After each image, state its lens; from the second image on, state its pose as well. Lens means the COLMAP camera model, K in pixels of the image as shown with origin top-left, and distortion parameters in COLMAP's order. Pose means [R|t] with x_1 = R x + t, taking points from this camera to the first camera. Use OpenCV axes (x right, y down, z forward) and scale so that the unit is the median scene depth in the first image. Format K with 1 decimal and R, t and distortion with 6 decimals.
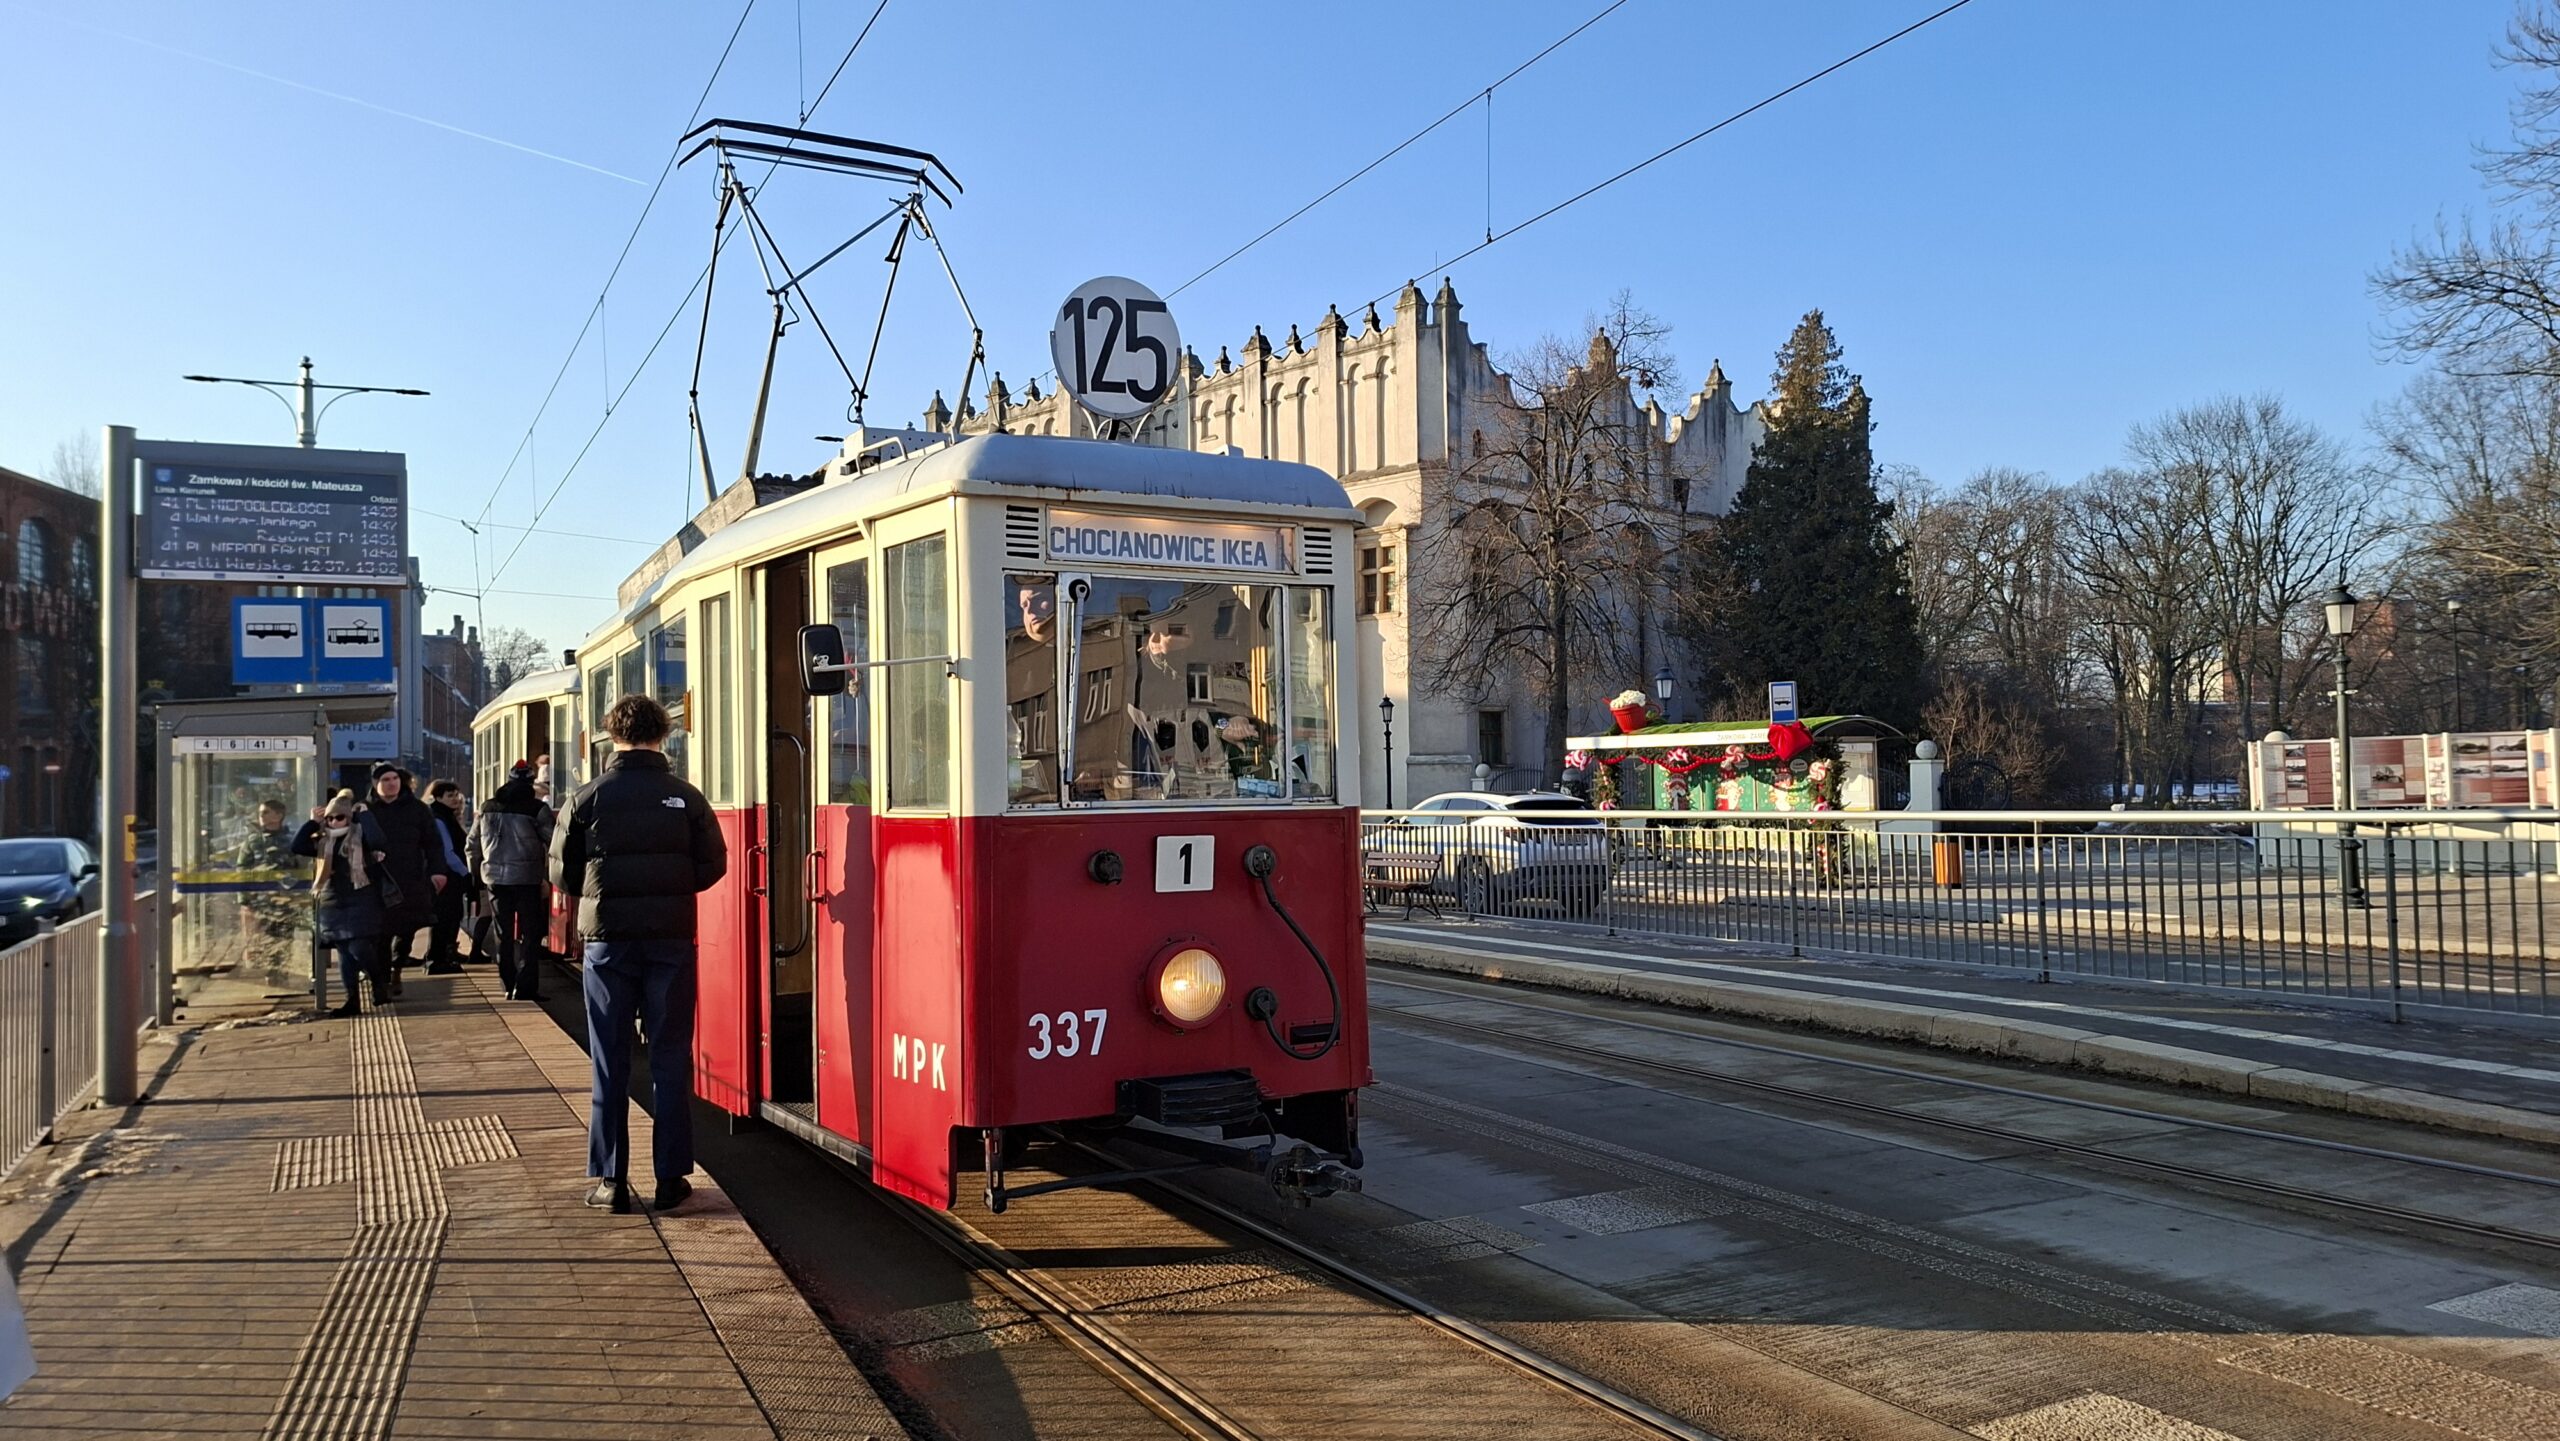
lens RADIAL K [[1831.2, 0, 1286.5], [0, 1831.2, 743.8], [0, 0, 1]] dist [0.029499, -0.007578]
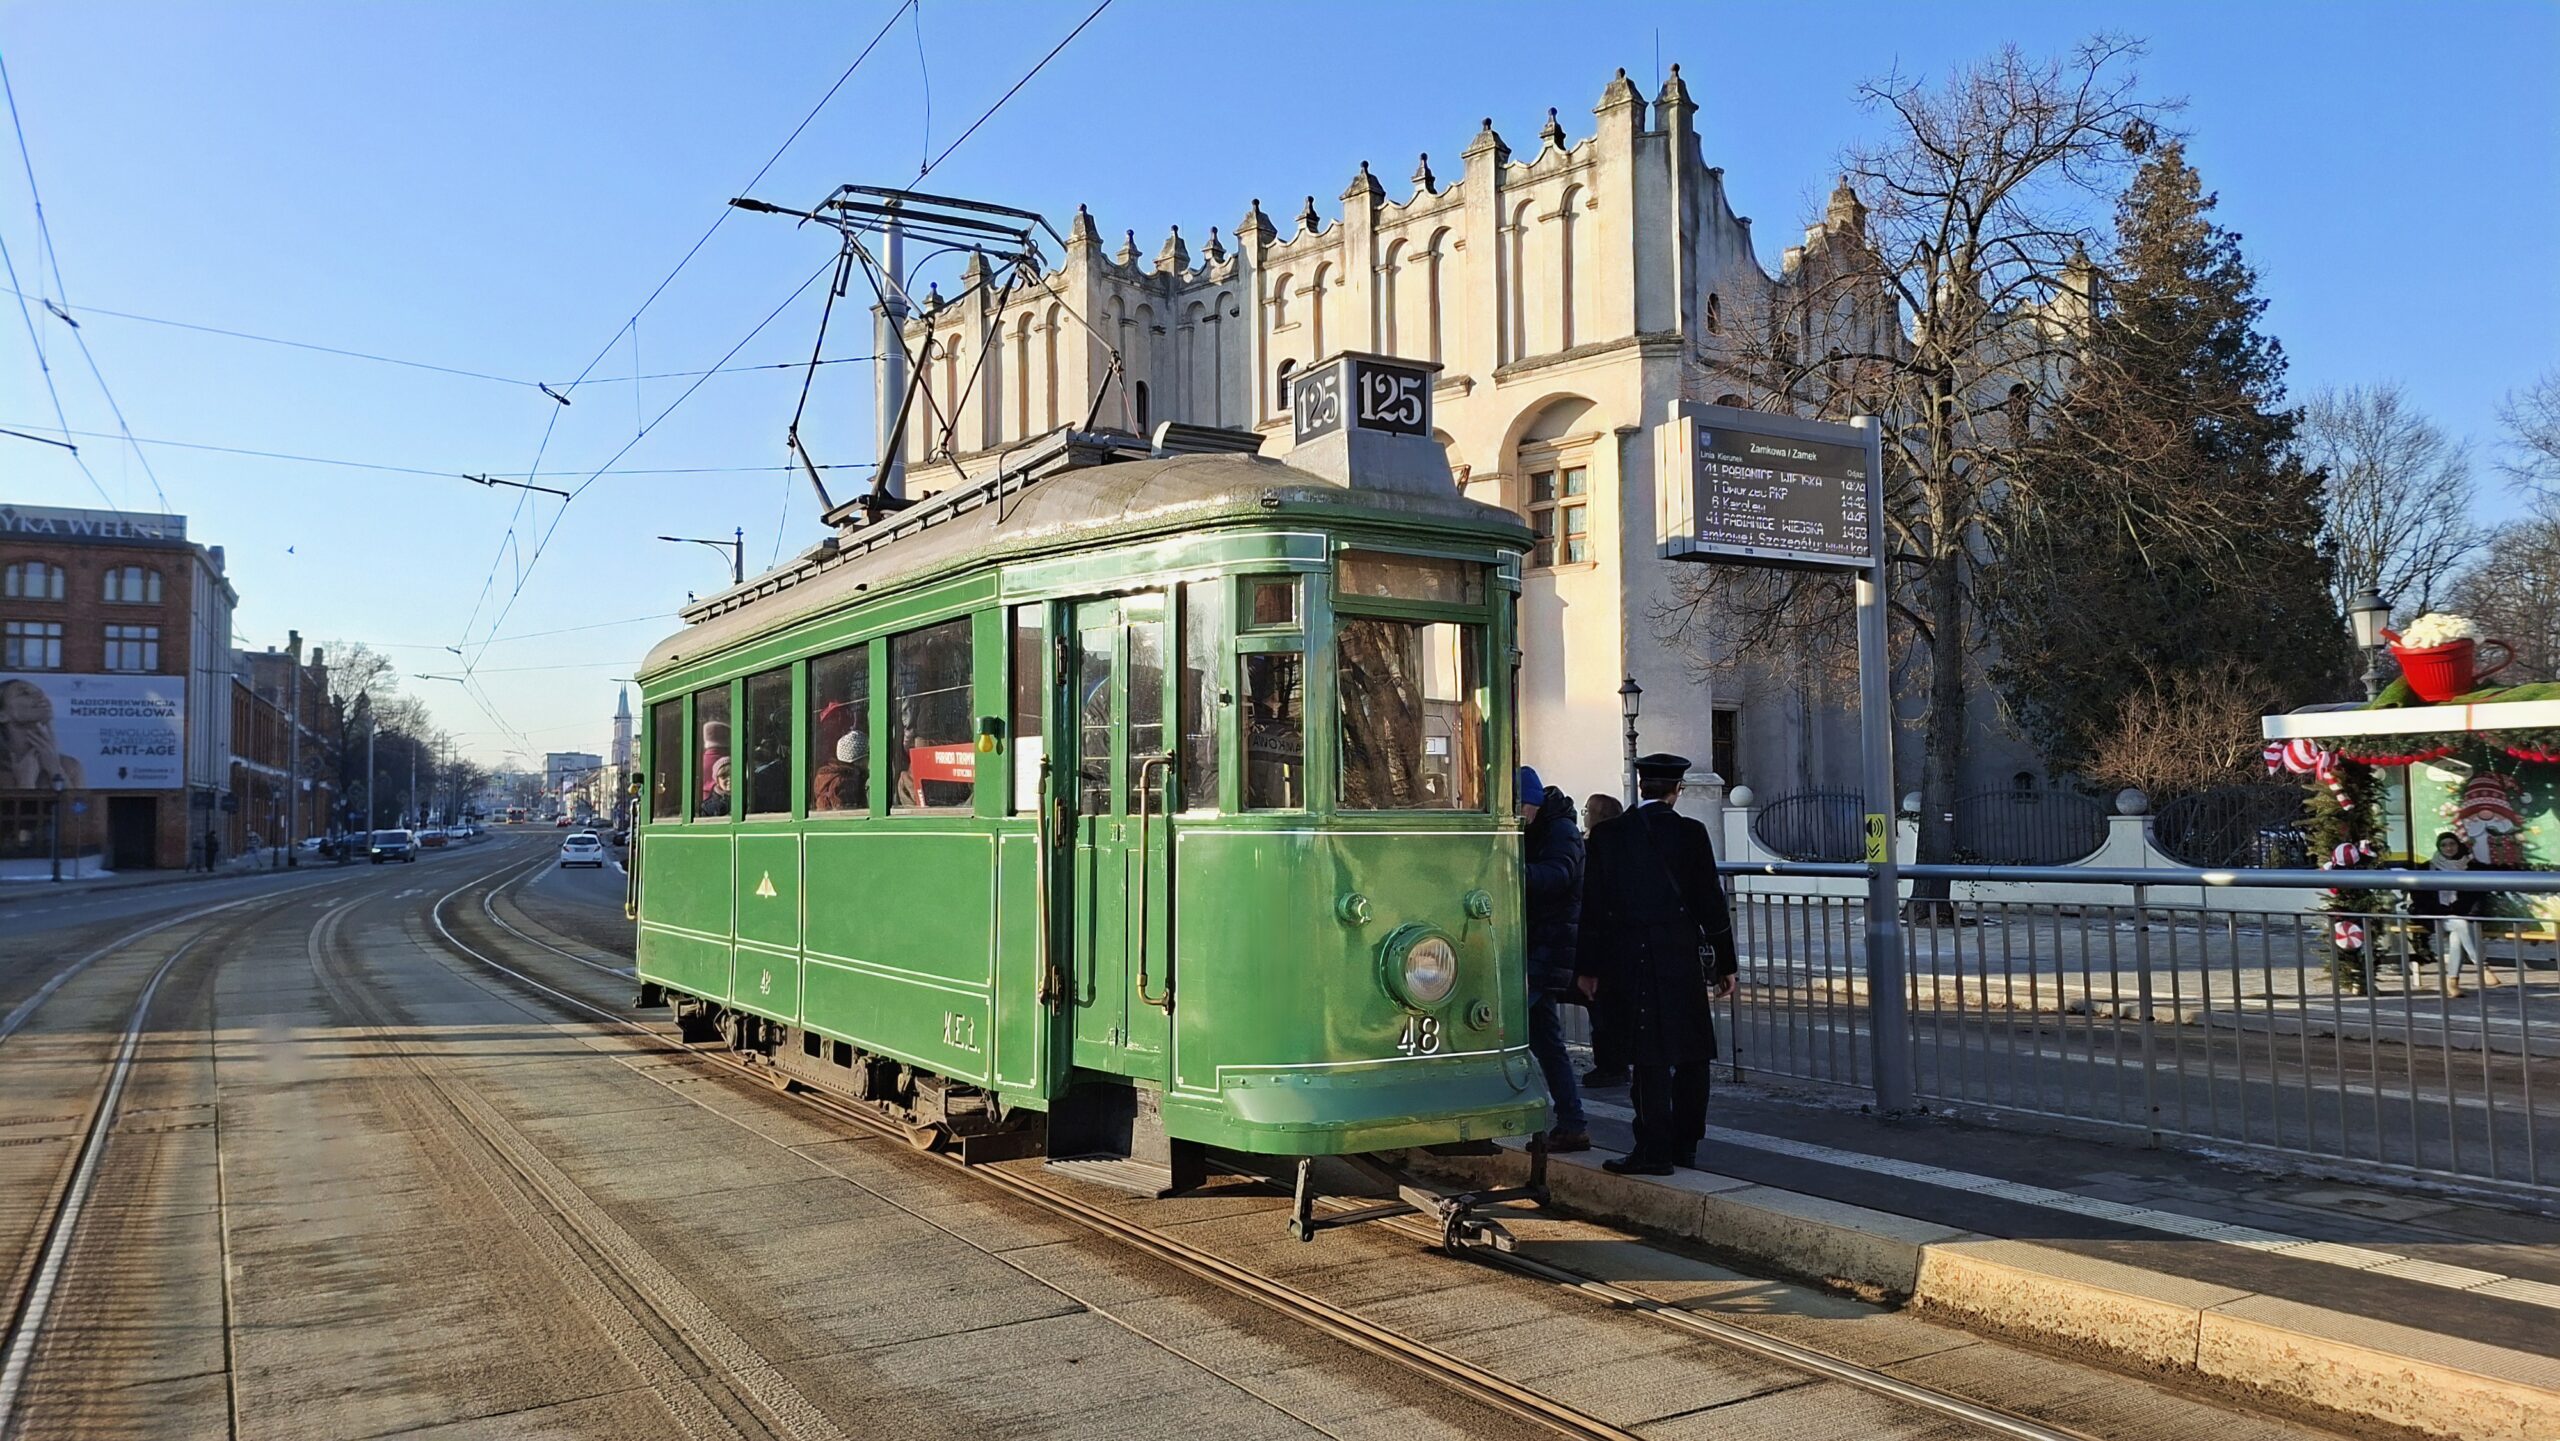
lens RADIAL K [[1831.2, 0, 1279.6], [0, 1831.2, 709.2], [0, 0, 1]] dist [0.029499, -0.007578]
pose [[0.998589, 0.005197, 0.052845, -0.088519], [-0.002992, 0.999125, -0.041708, 0.010670], [-0.053016, 0.041491, 0.997731, 0.328717]]
